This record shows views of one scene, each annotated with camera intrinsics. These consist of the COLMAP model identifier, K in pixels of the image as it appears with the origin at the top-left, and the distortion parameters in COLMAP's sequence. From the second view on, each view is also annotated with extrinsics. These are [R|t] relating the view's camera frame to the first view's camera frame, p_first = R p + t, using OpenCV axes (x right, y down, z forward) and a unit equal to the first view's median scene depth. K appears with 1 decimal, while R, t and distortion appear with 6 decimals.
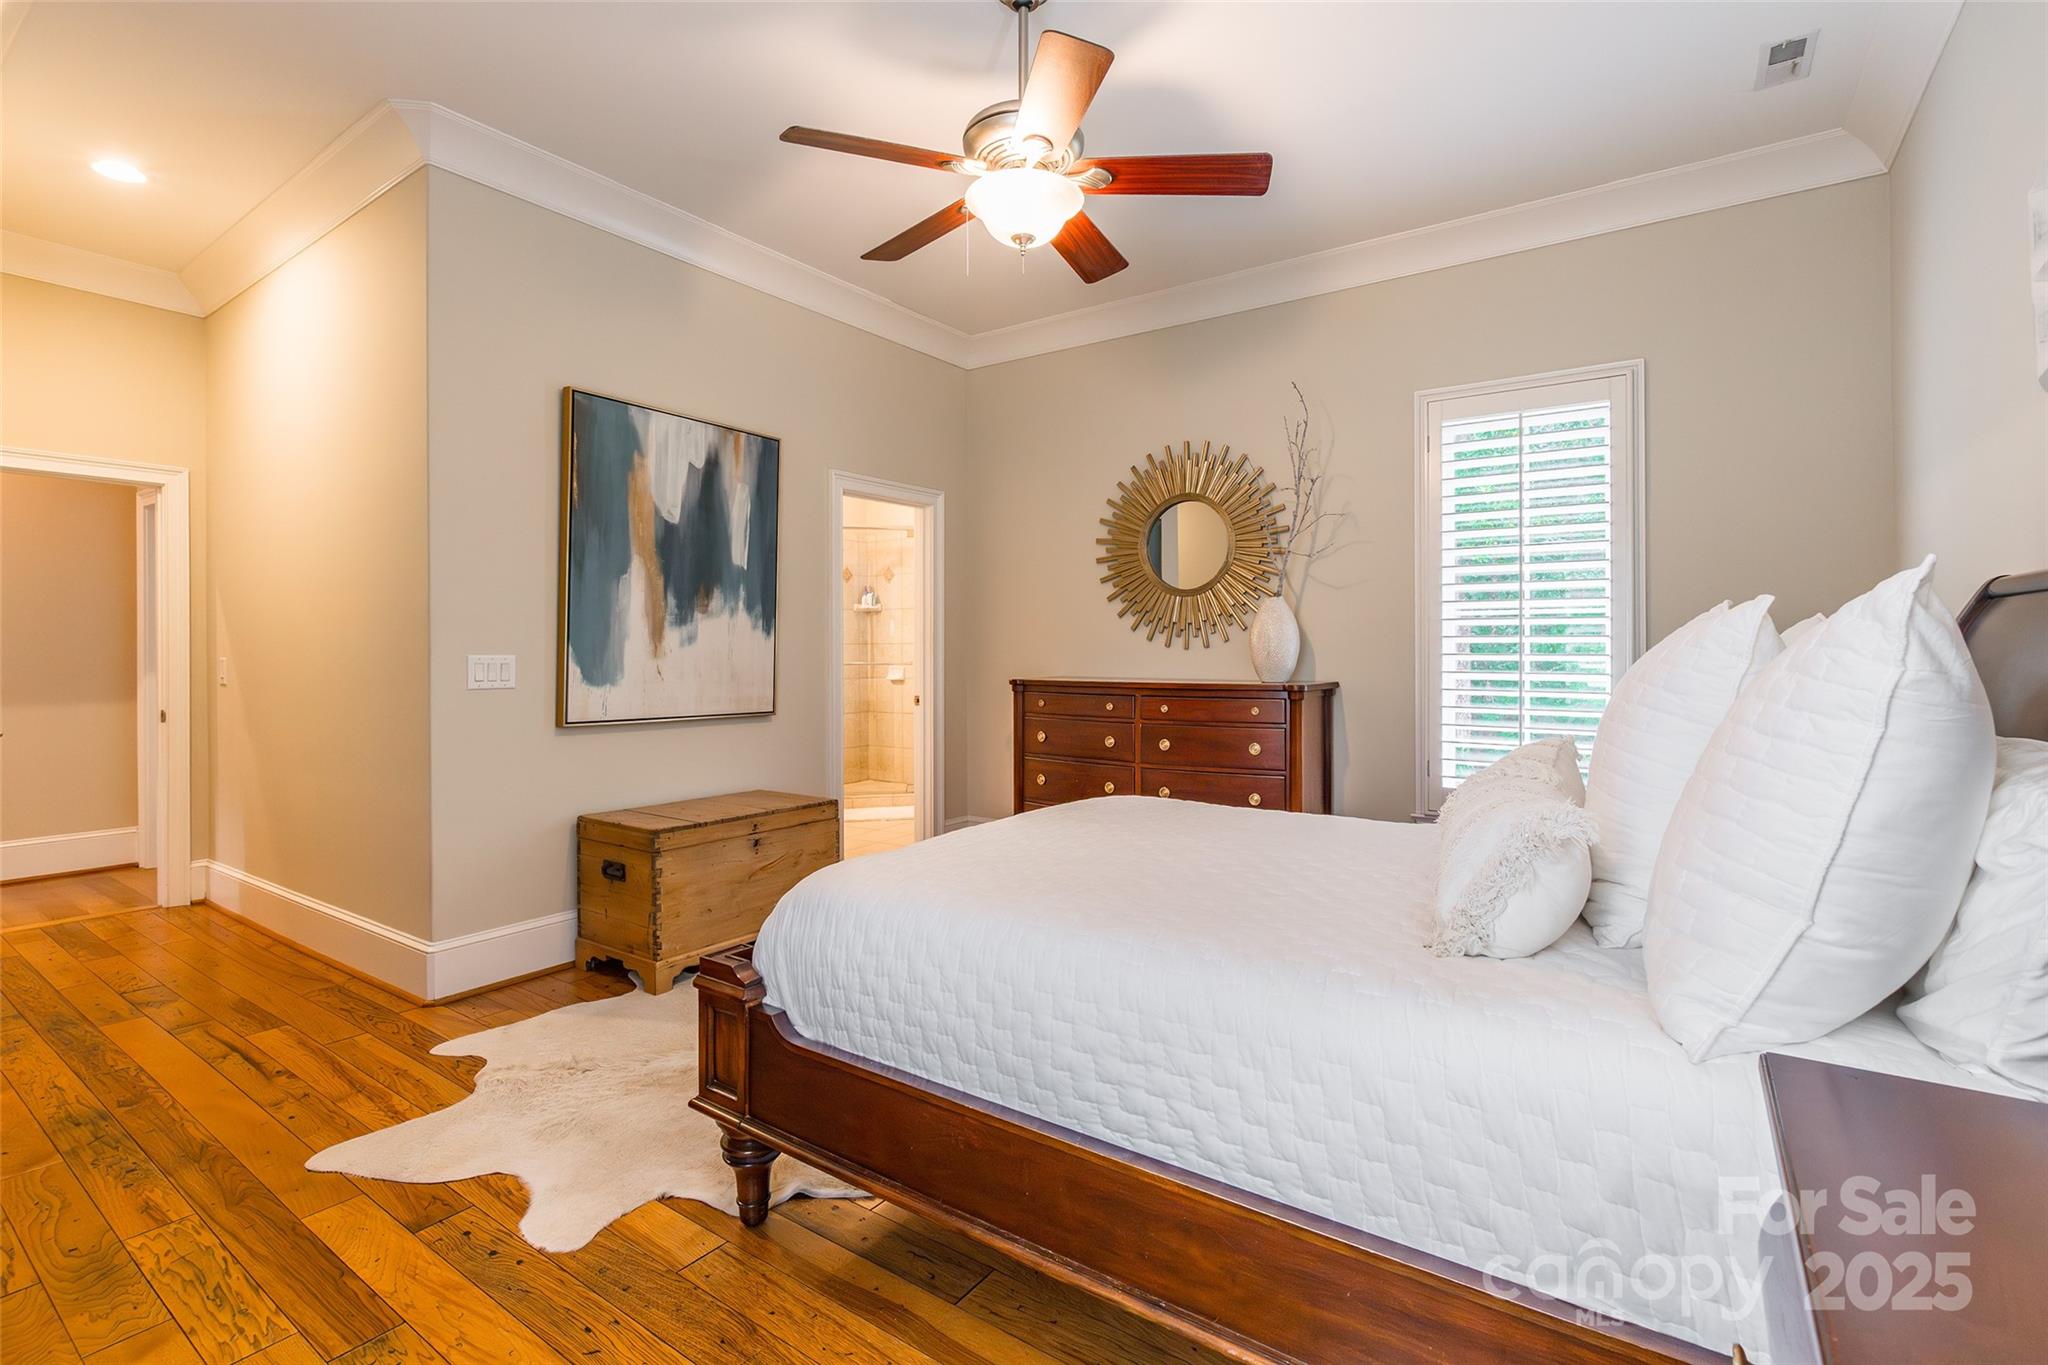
lens RADIAL K [[949.9, 0, 1015.2], [0, 949.9, 652.8], [0, 0, 1]] dist [-0.003557, 0.000333]
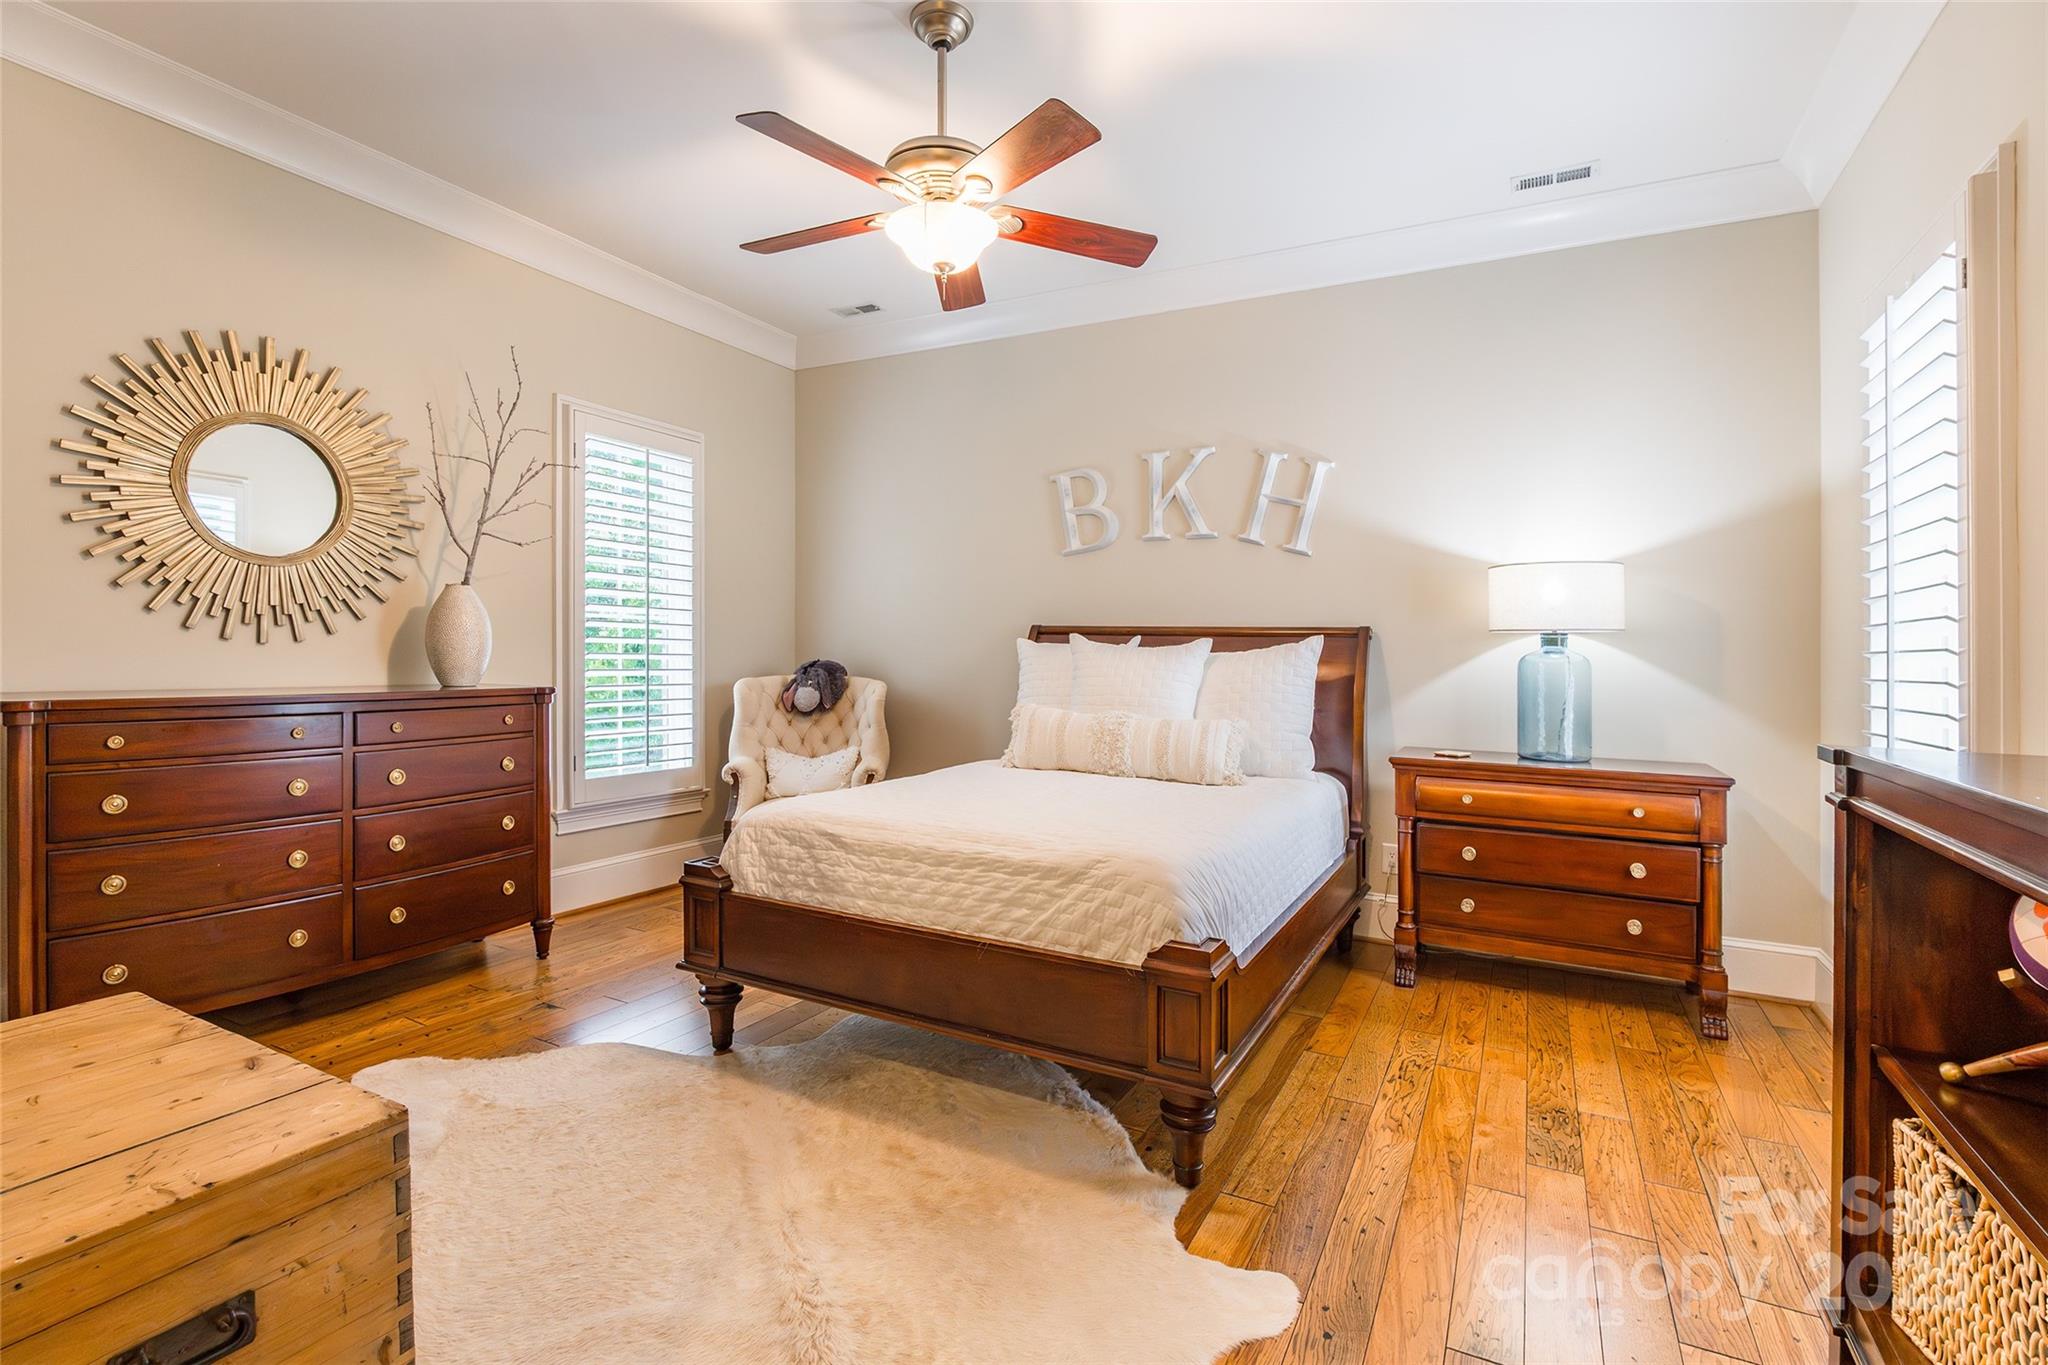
lens RADIAL K [[949.9, 0, 1015.2], [0, 949.9, 652.8], [0, 0, 1]] dist [-0.003557, 0.000333]
pose [[-0.120384, 0.003553, 0.992721, -0.722283], [-0.011938, 0.999916, -0.005026, -0.000517], [-0.992656, -0.012456, -0.120332, 0.724292]]
